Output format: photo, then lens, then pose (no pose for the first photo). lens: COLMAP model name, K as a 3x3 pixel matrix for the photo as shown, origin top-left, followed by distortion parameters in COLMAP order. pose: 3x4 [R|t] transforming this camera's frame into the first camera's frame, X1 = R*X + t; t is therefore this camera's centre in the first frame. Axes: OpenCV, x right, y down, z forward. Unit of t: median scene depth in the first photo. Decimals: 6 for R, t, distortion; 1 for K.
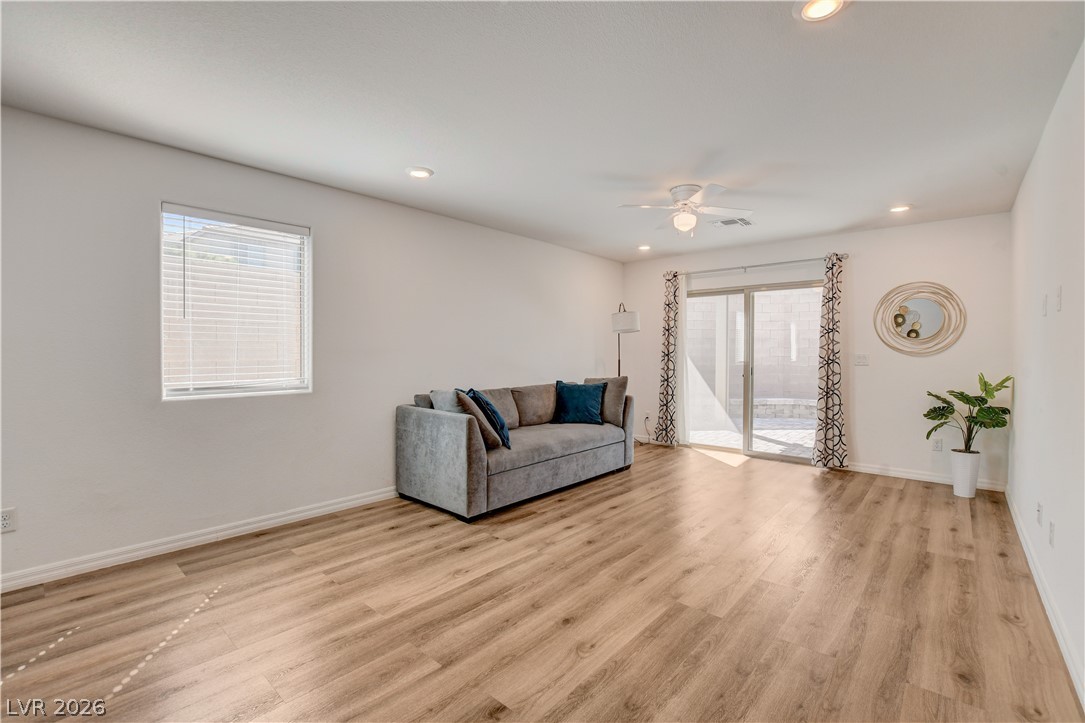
lens RADIAL K [[478.8, 0, 540.0], [0, 478.8, 356.9], [0, 0, 1]] dist [-0.034487, 0.004799]
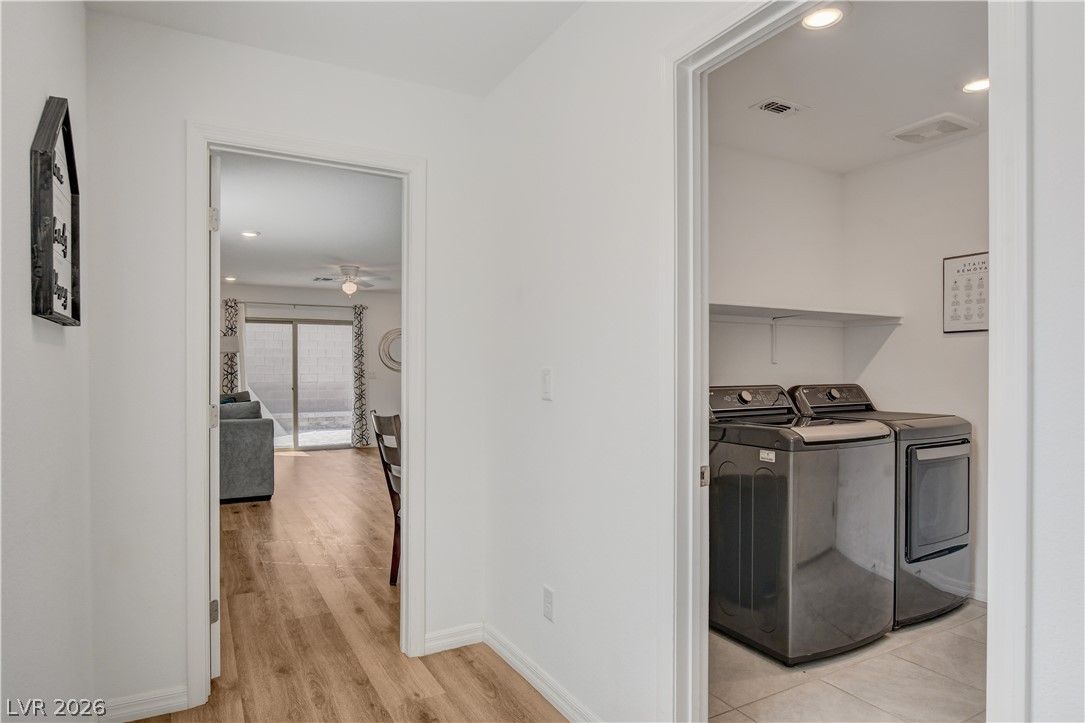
lens RADIAL K [[606.2, 0, 542.3], [0, 606.2, 371.1], [0, 0, 1]] dist [-0.003645, -0.000567]
pose [[0.322126, -0.010605, 0.946638, -0.888207], [0.014775, 0.999872, 0.006174, -0.009223], [-0.946582, 0.011998, 0.322241, -0.148973]]
